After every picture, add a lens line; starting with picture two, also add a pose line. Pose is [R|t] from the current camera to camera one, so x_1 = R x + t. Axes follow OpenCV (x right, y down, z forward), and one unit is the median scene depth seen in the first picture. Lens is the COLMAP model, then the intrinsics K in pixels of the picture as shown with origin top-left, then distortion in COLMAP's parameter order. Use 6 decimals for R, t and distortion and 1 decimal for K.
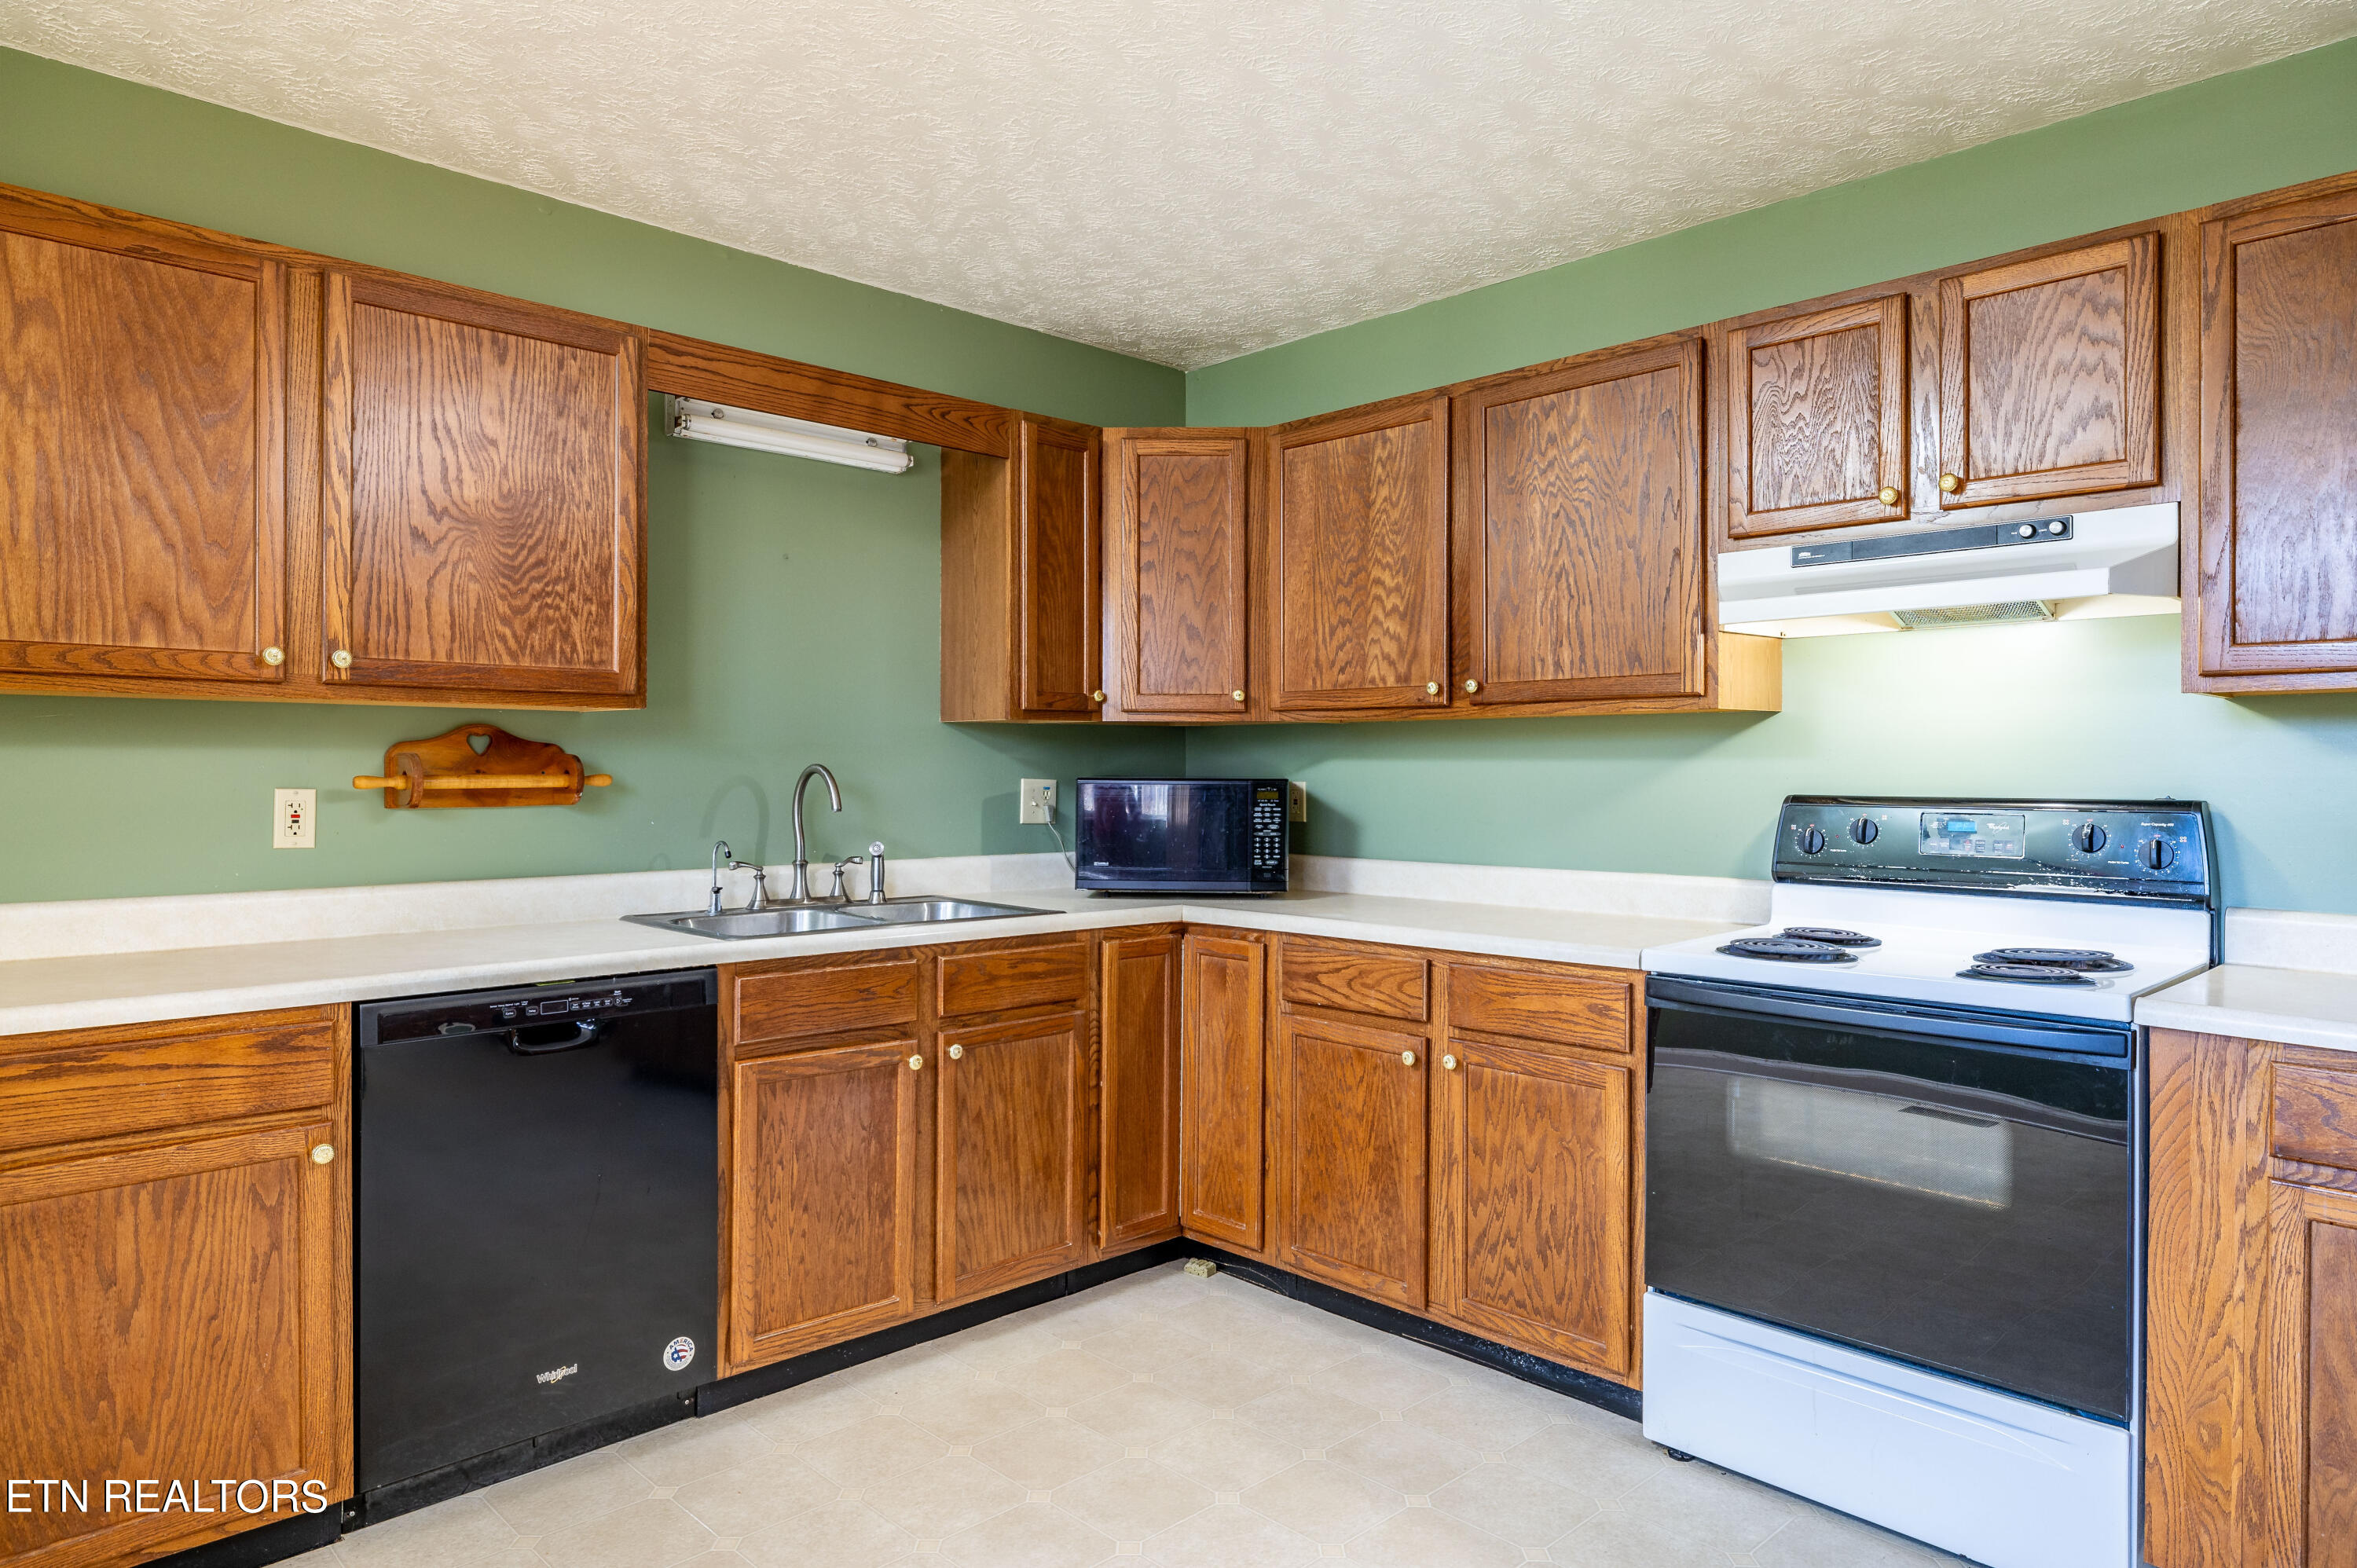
lens RADIAL K [[1409.4, 0, 1170.3], [0, 1409.4, 767.7], [0, 0, 1]] dist [-0.012041, 0.002822]
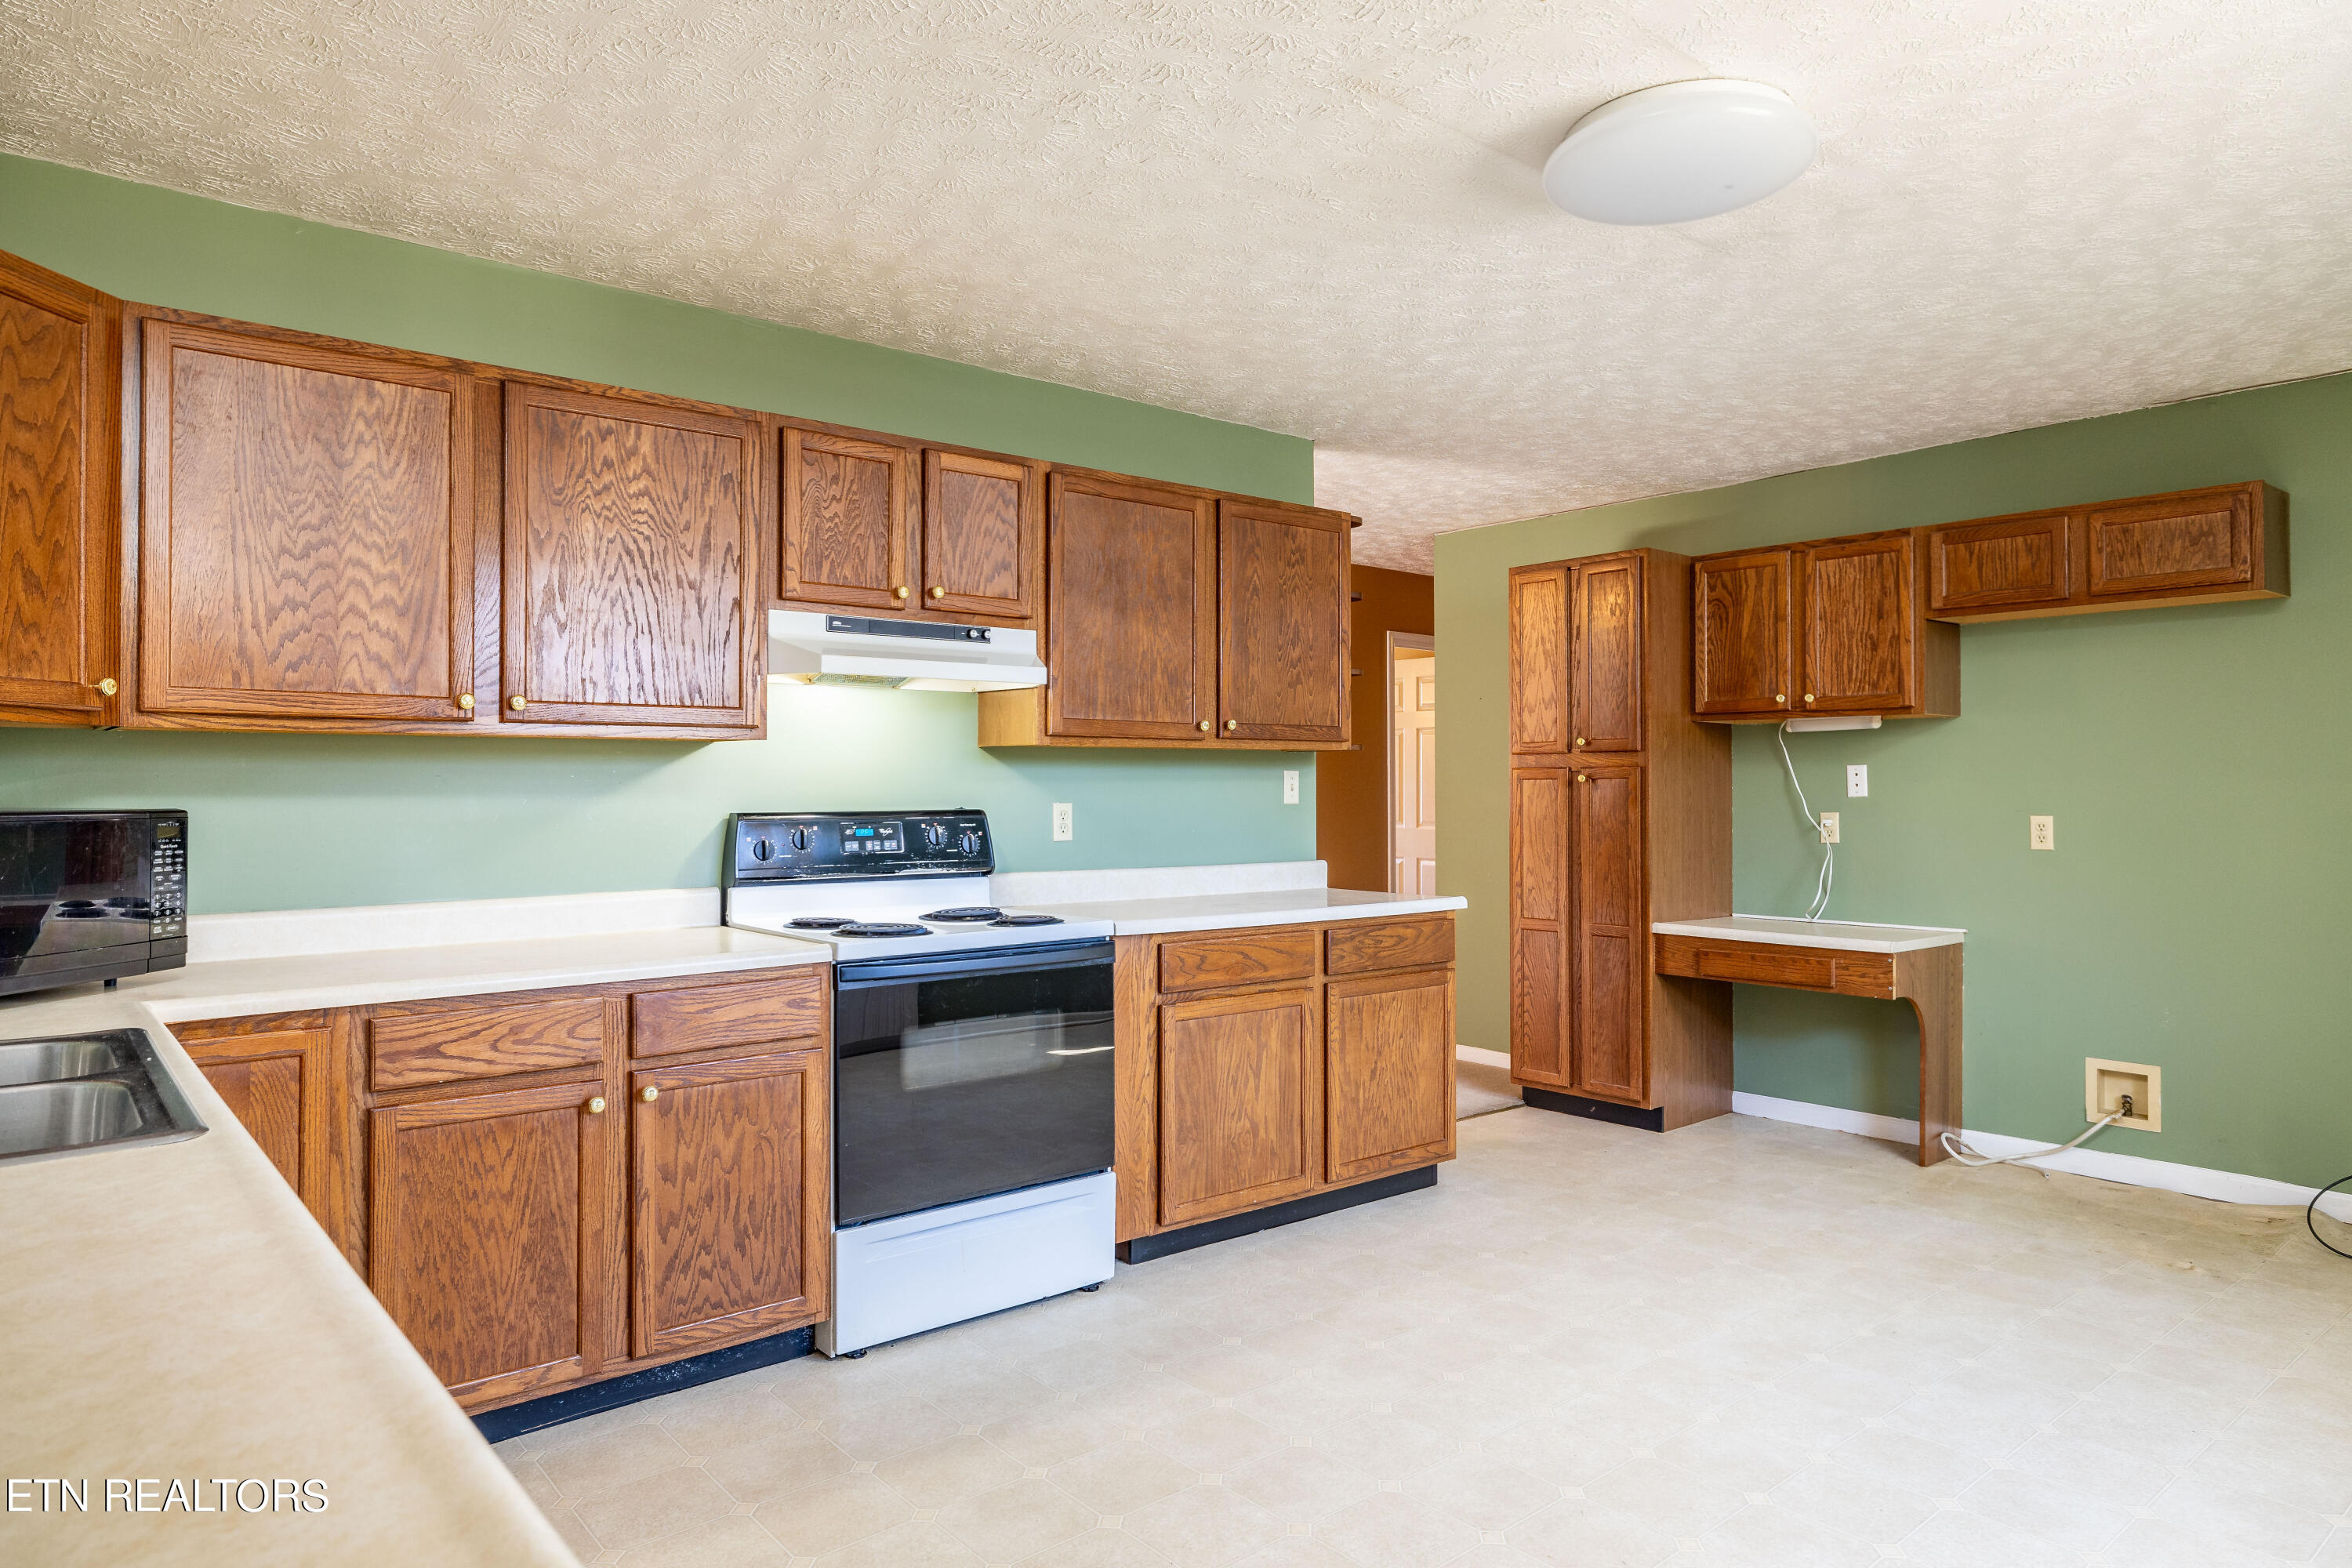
lens RADIAL K [[1406.5, 0, 1167.8], [0, 1406.5, 767.7], [0, 0, 1]] dist [-0.012041, 0.002822]
pose [[0.067706, 0.012811, 0.997623, -0.721491], [0.003500, 0.999908, -0.013078, -0.002361], [-0.997699, 0.004377, 0.067655, 0.555318]]
